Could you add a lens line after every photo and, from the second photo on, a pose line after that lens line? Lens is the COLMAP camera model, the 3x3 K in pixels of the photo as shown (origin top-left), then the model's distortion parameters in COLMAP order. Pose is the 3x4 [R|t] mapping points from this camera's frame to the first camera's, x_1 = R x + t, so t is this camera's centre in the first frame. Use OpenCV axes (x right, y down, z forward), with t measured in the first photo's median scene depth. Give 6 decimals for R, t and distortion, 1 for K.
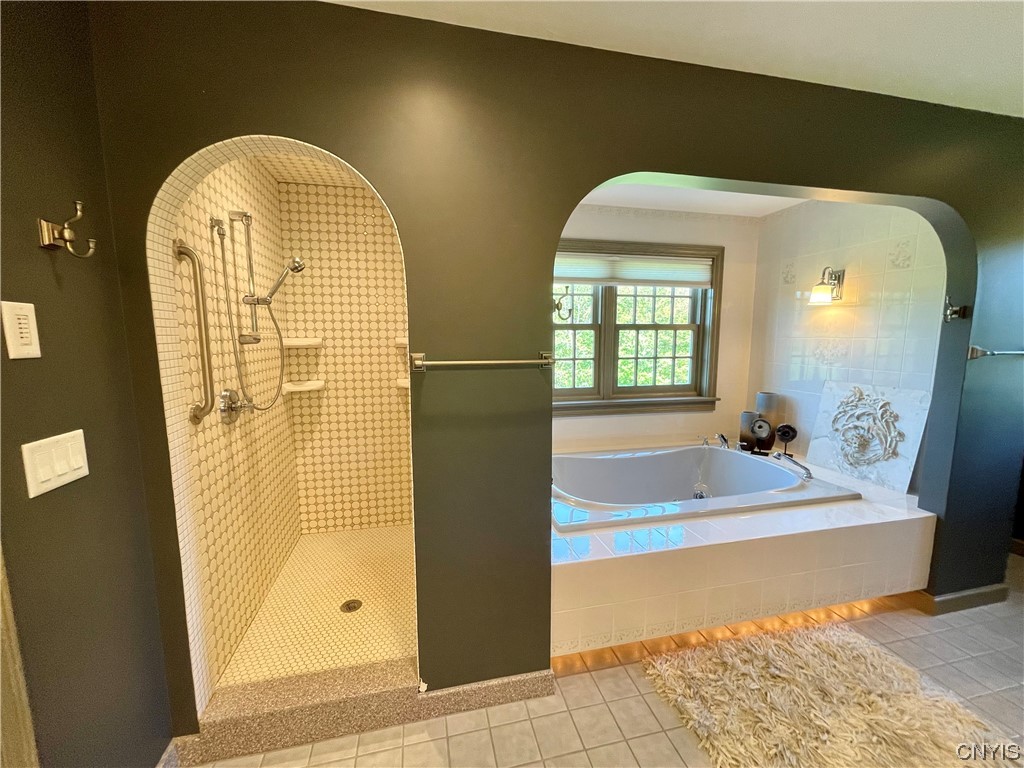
lens RADIAL K [[415.6, 0, 508.0], [0, 415.6, 388.5], [0, 0, 1]] dist [0.000073, 0.000397]
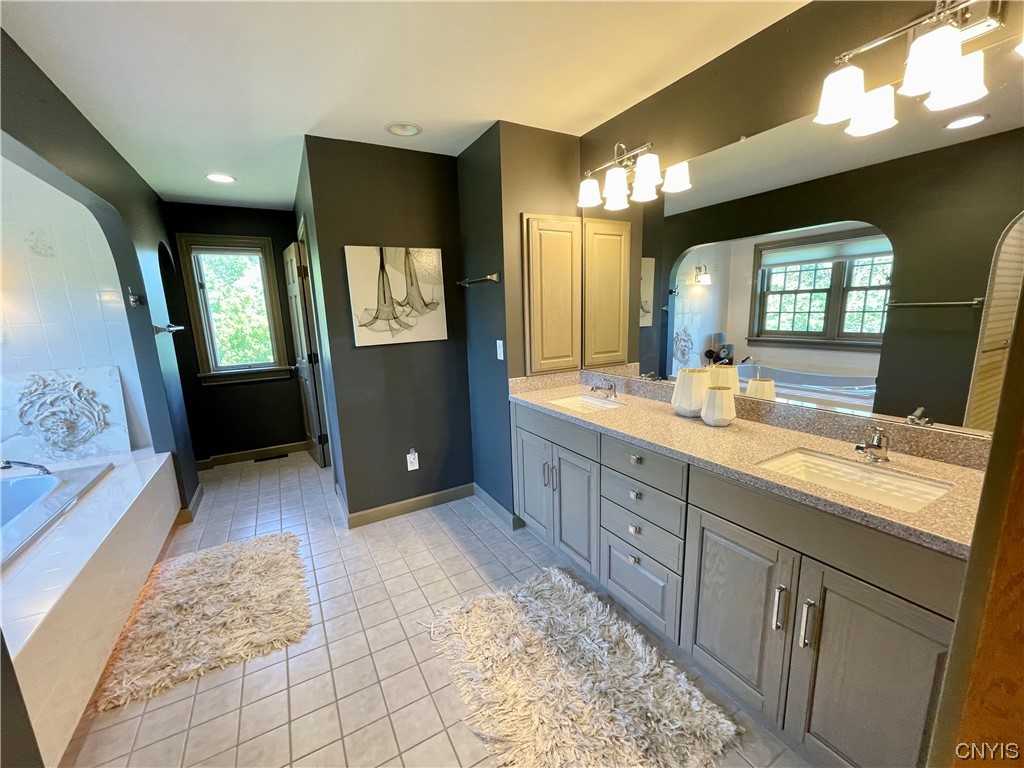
lens RADIAL K [[415.6, 0, 508.0], [0, 415.6, 388.5], [0, 0, 1]] dist [0.000073, 0.000397]
pose [[-0.281467, -0.169606, 0.944463, -0.429074], [0.153040, 0.963722, 0.218674, -0.017556], [-0.947288, 0.206090, -0.245299, 0.214379]]
